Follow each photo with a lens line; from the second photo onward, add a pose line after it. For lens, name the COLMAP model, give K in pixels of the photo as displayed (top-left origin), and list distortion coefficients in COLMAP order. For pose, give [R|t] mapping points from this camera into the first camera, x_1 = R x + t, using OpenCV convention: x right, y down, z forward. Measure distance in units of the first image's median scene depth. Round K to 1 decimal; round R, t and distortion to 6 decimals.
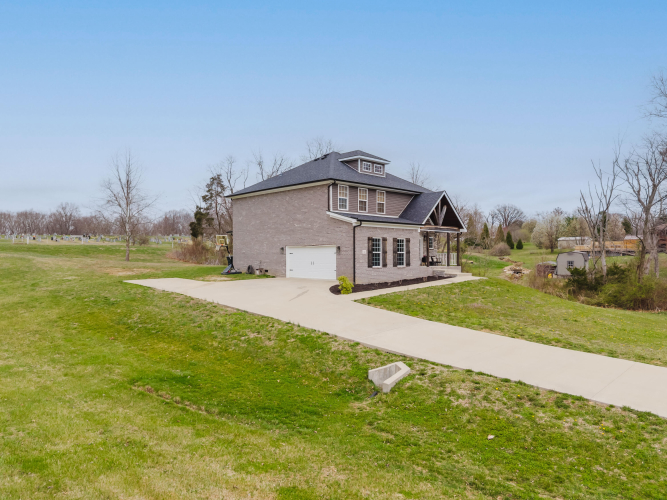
lens RADIAL K [[457.8, 0, 333.5], [0, 457.8, 249.6], [0, 0, 1]] dist [0.019682, -0.019138]
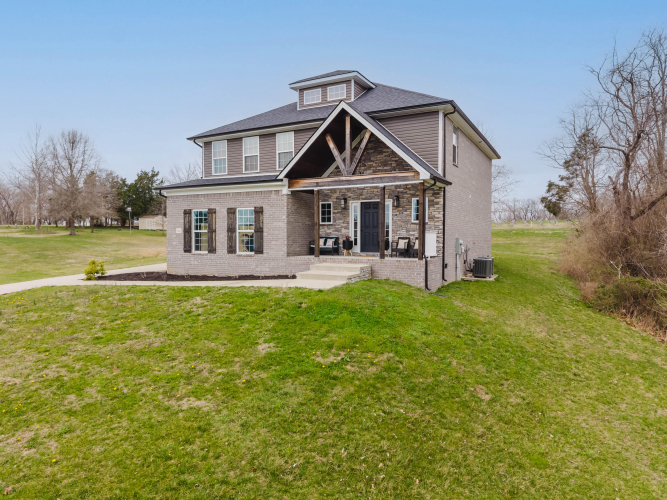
lens RADIAL K [[457.8, 0, 333.1], [0, 457.8, 250.1], [0, 0, 1]] dist [0.019682, -0.019138]
pose [[0.317893, 0.024219, -0.947817, 0.790064], [0.008809, 0.999555, 0.028496, 0.015923], [0.948086, -0.017408, 0.317539, 0.932623]]
